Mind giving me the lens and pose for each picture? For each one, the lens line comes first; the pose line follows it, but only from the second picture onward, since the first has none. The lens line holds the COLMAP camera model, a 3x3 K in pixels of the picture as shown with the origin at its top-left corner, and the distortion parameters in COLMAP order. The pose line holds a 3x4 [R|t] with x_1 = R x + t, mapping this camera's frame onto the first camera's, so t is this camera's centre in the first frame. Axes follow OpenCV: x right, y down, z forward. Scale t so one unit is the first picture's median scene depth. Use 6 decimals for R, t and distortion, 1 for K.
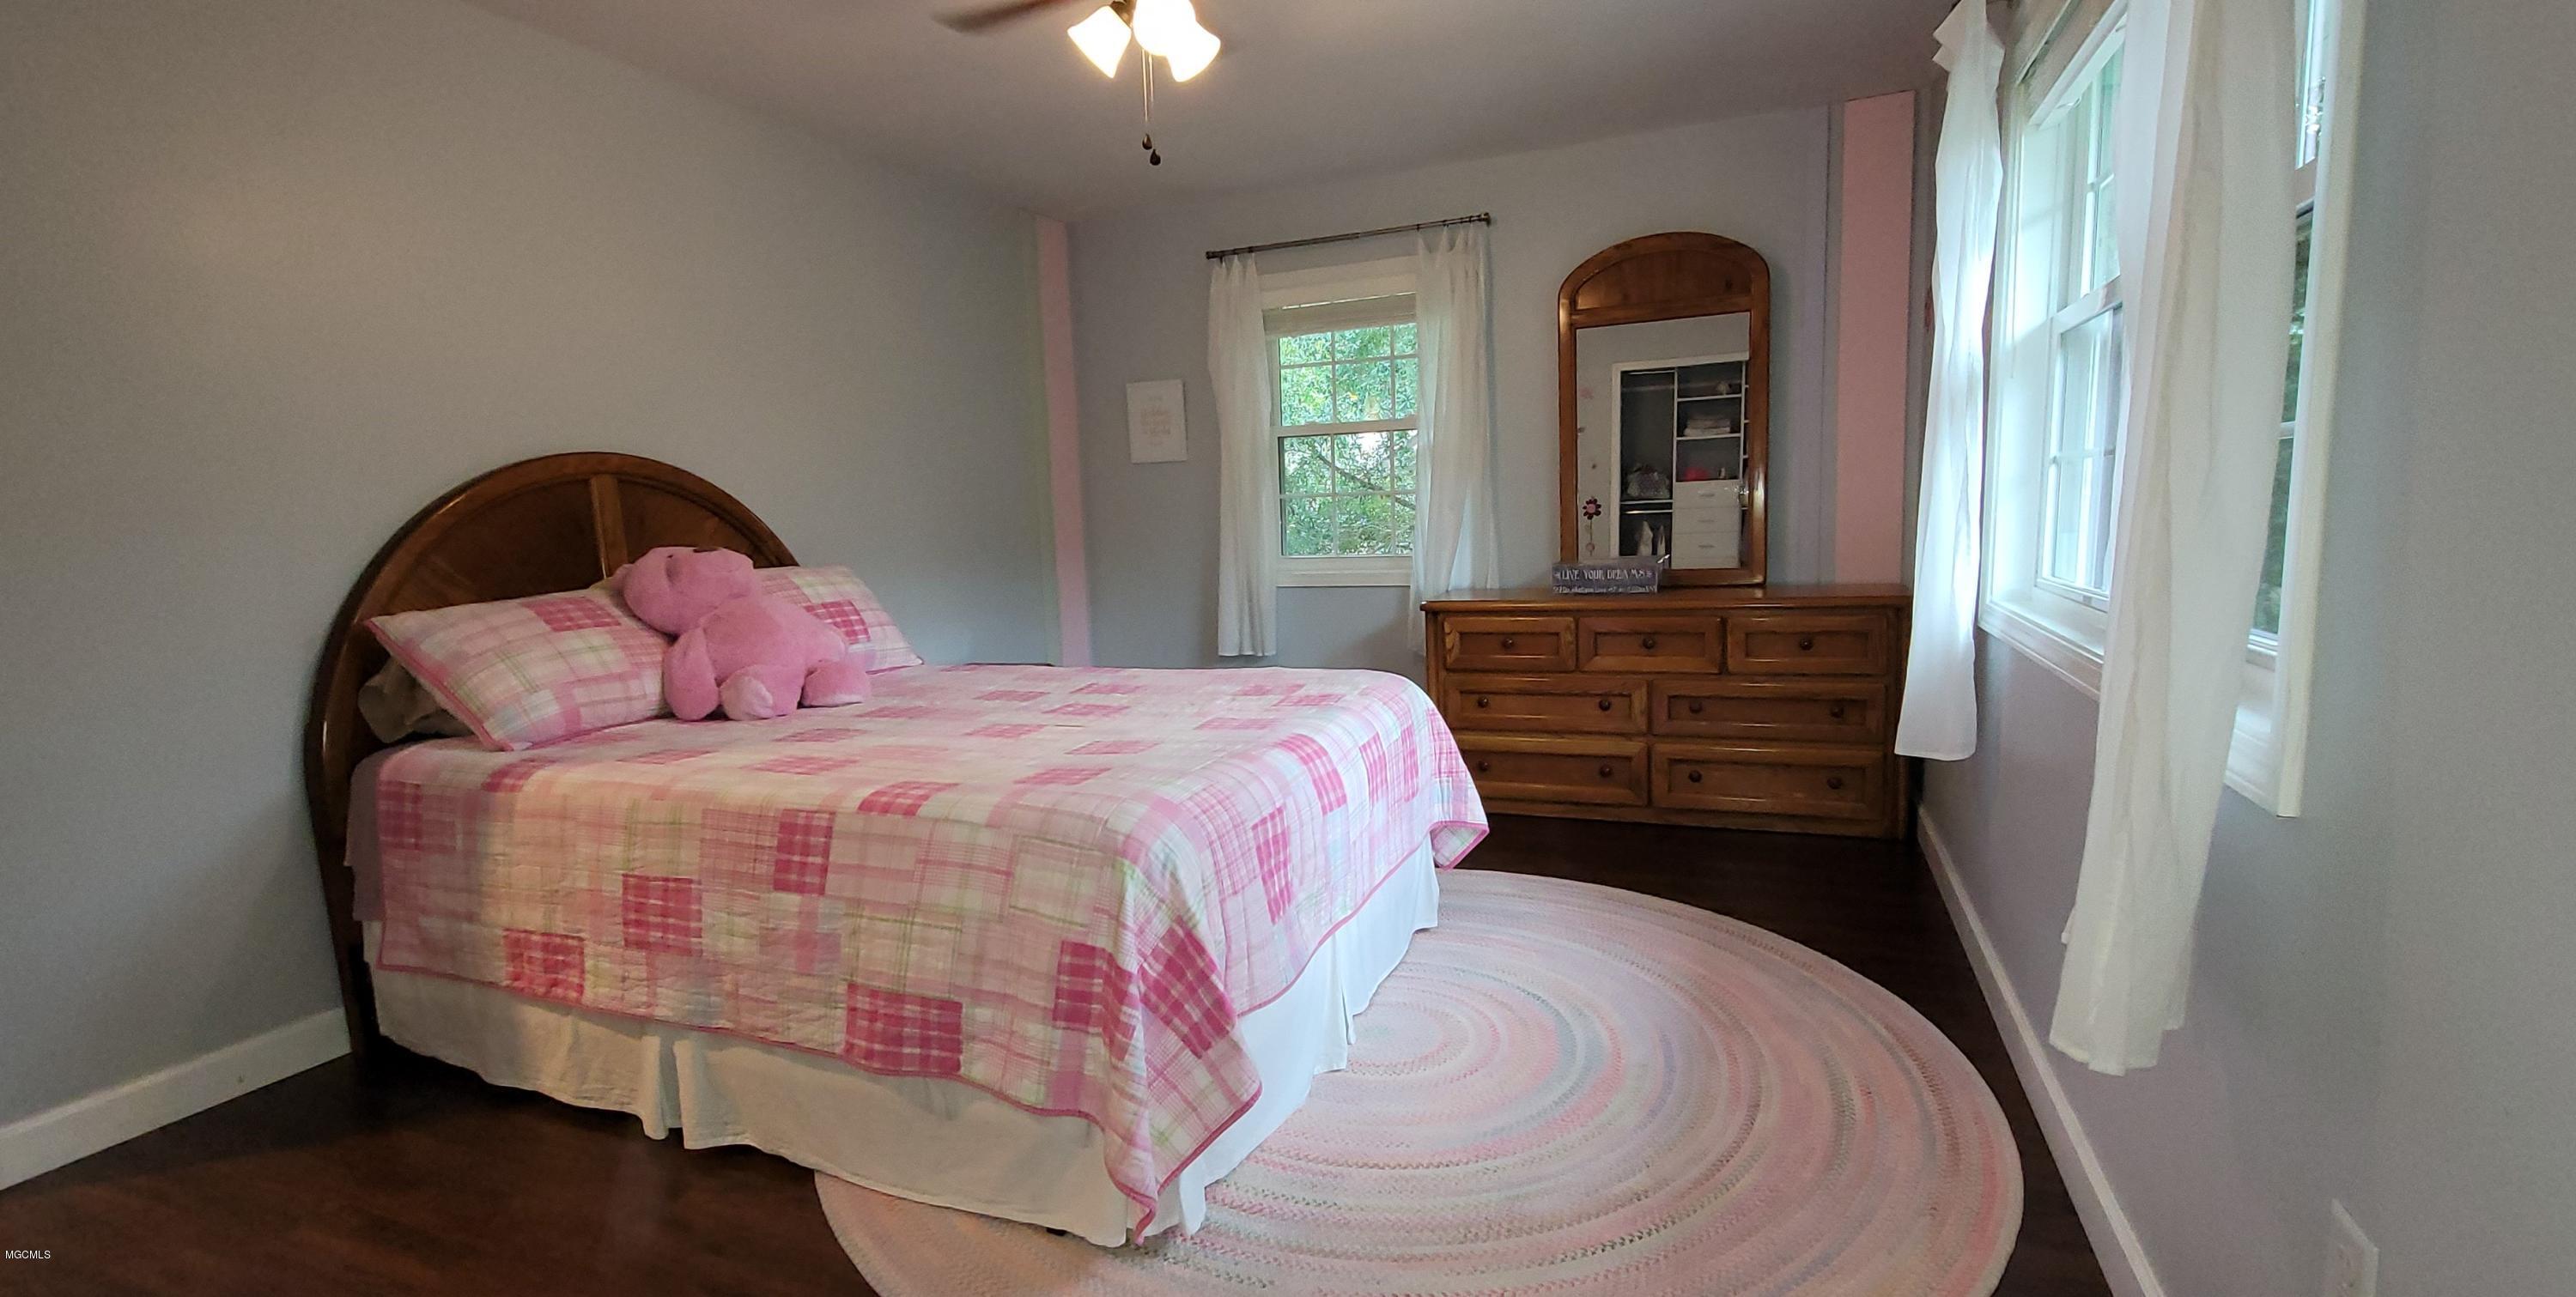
lens RADIAL K [[1139.2, 0, 1294.3], [0, 1139.2, 645.2], [0, 0, 1]] dist [-0.001702, -0.000154]
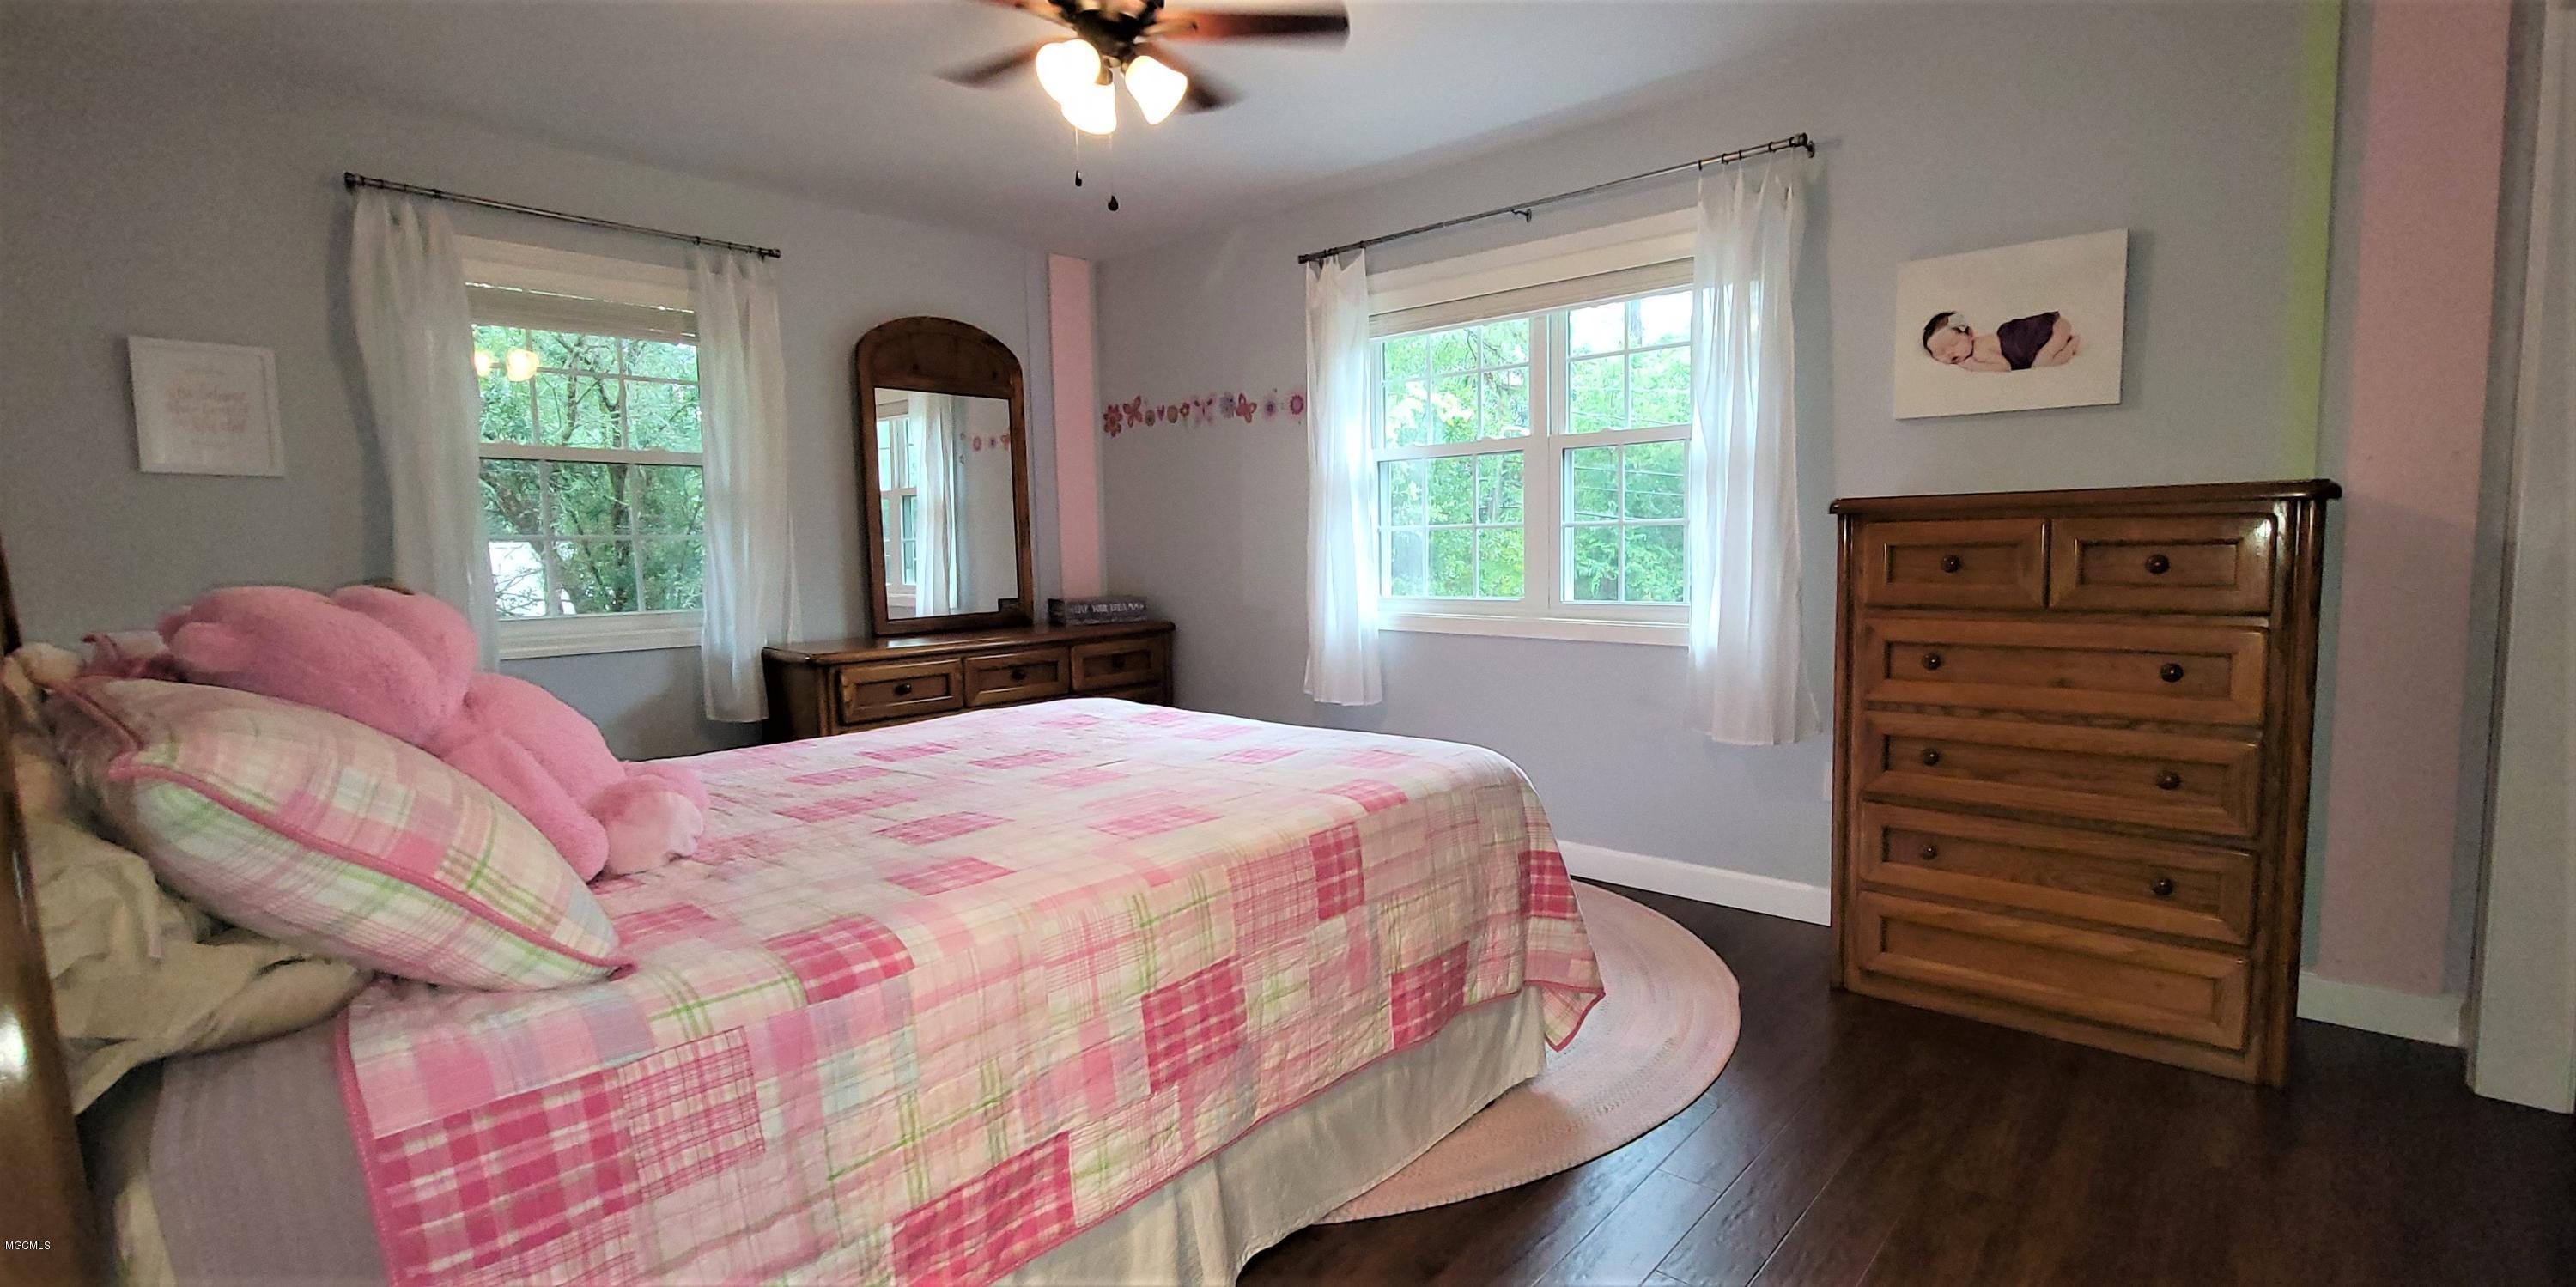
lens RADIAL K [[1139.3, 0, 1299.2], [0, 1139.3, 649.7], [0, 0, 1]] dist [-0.001702, -0.000154]
pose [[0.320228, -0.054527, 0.945770, -1.257106], [0.115854, 0.993103, 0.018029, -0.026681], [-0.940230, 0.103798, 0.324336, 0.641856]]
